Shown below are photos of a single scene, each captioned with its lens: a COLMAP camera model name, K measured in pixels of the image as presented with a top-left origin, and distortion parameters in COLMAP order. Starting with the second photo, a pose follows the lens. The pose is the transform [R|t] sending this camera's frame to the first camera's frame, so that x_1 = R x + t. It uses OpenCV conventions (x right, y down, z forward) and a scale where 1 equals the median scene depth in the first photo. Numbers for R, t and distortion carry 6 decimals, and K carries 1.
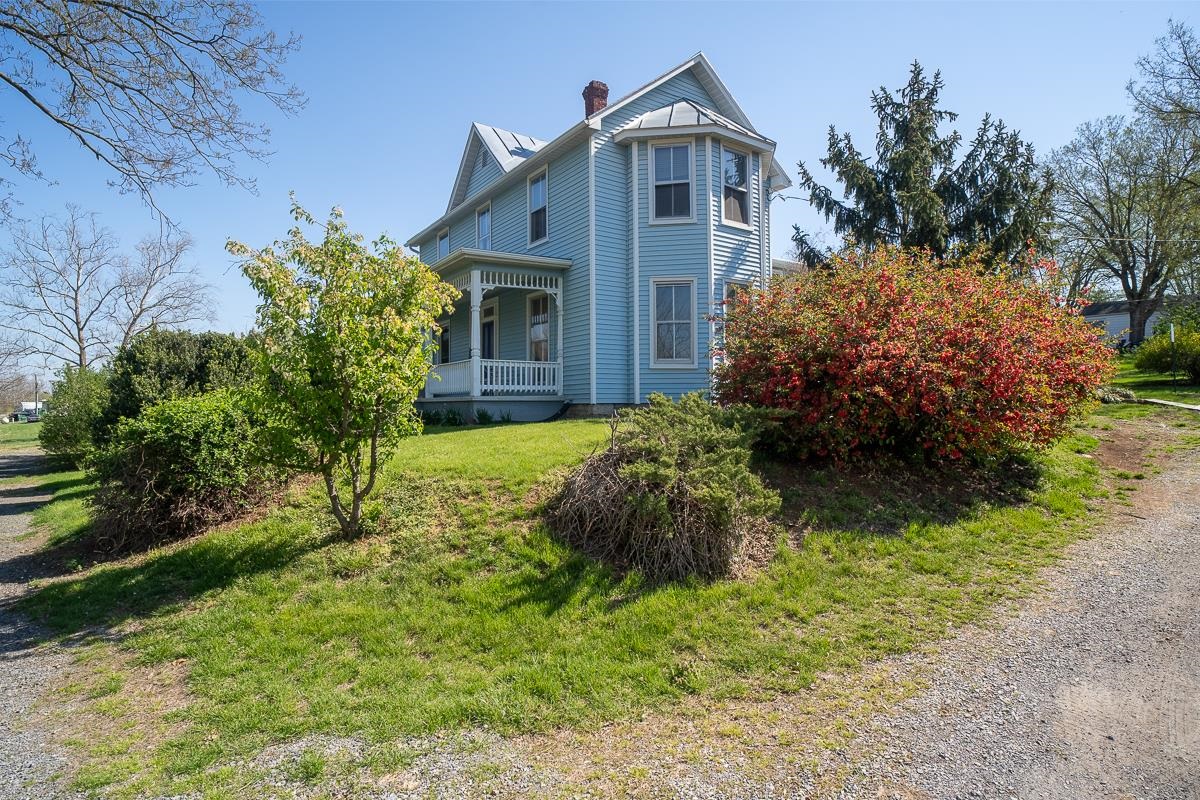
lens RADIAL K [[628.0, 0, 600.0], [0, 628.0, 400.0], [0, 0, 1]] dist [-0.038958, 0.000009]
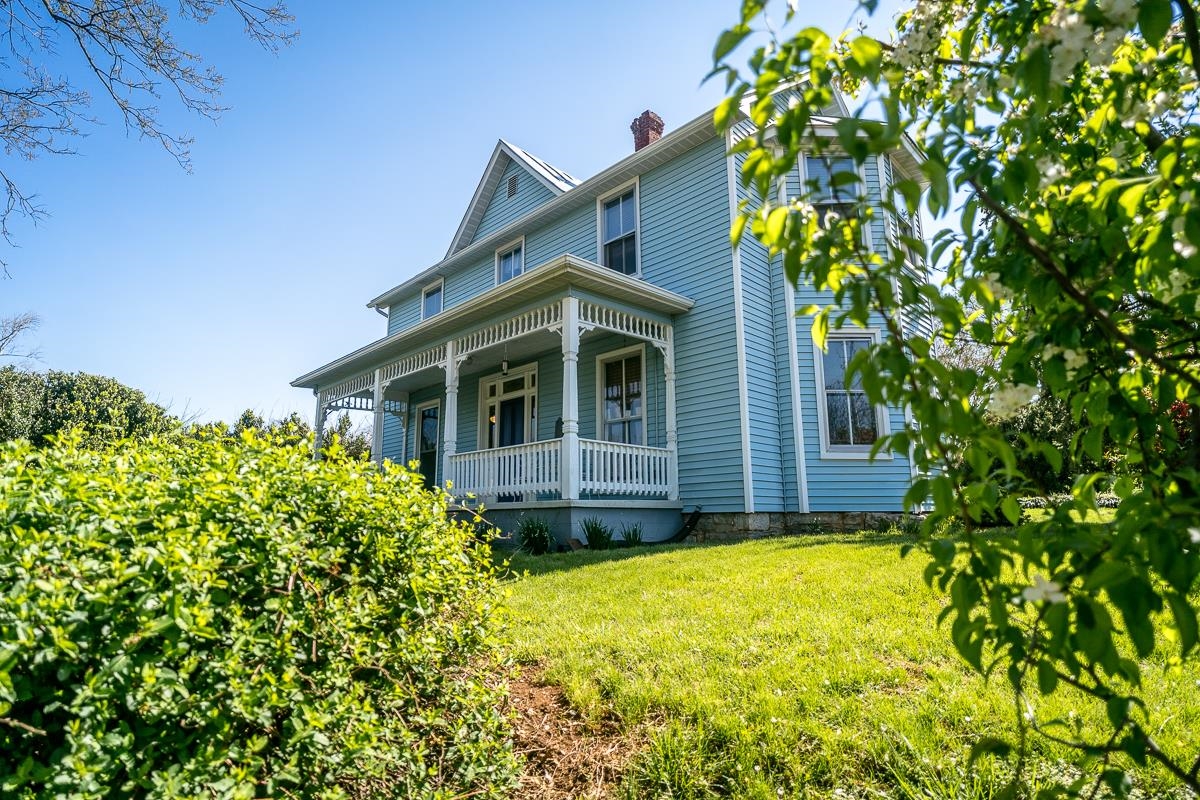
lens RADIAL K [[617.1, 0, 600.0], [0, 617.1, 400.0], [0, 0, 1]] dist [-0.000052, -0.000317]
pose [[0.984612, 0.030628, 0.172048, -0.251900], [0.001396, 0.983111, -0.183004, 0.007536], [-0.174747, 0.180428, 0.967941, 0.377046]]
